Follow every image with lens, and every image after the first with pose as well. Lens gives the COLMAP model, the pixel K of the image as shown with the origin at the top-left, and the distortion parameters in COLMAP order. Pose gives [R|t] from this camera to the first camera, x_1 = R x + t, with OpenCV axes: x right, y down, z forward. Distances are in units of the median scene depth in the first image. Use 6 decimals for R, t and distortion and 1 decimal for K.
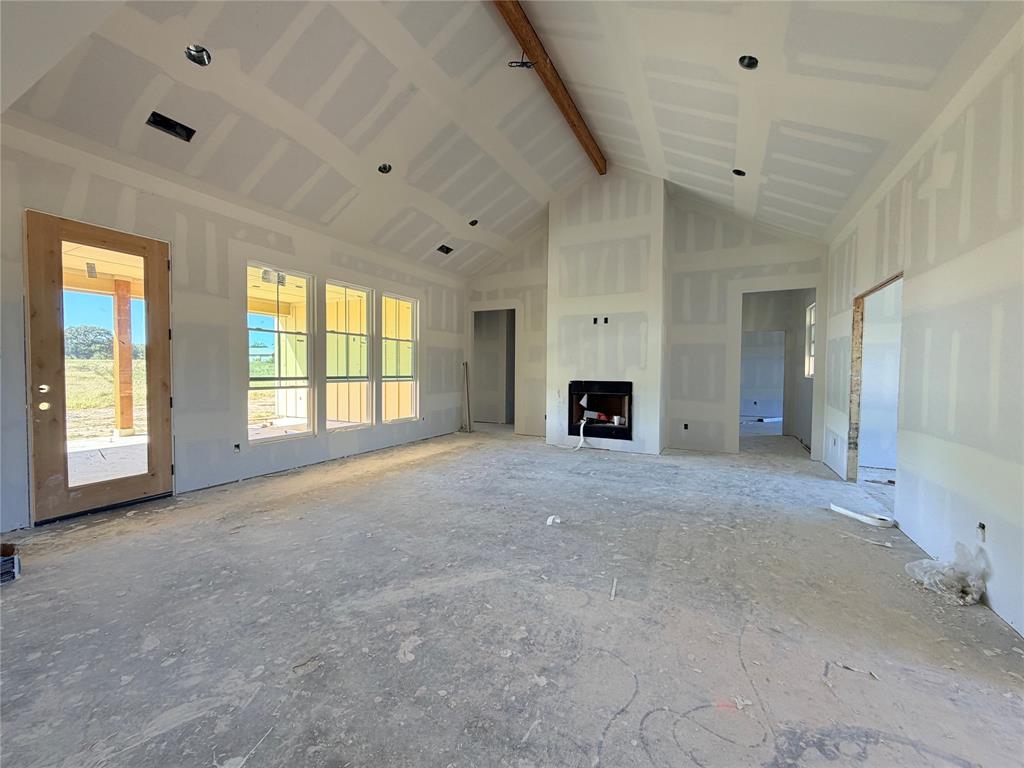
lens RADIAL K [[407.5, 0, 510.3], [0, 407.5, 382.8], [0, 0, 1]] dist [0.000205, -0.000351]
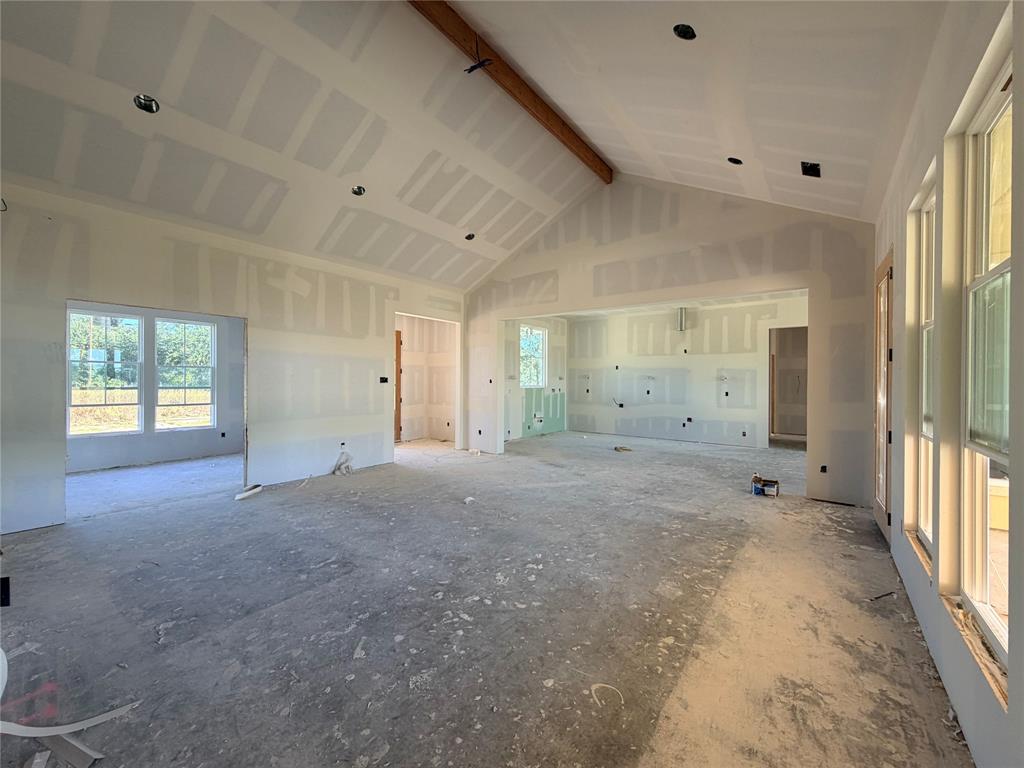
lens RADIAL K [[407.5, 0, 510.3], [0, 407.5, 382.8], [0, 0, 1]] dist [0.000205, -0.000351]
pose [[-0.984738, -0.013322, 0.173535, -0.194326], [-0.007697, 0.999424, 0.033046, -0.074687], [-0.173875, 0.031206, -0.984273, 1.750843]]
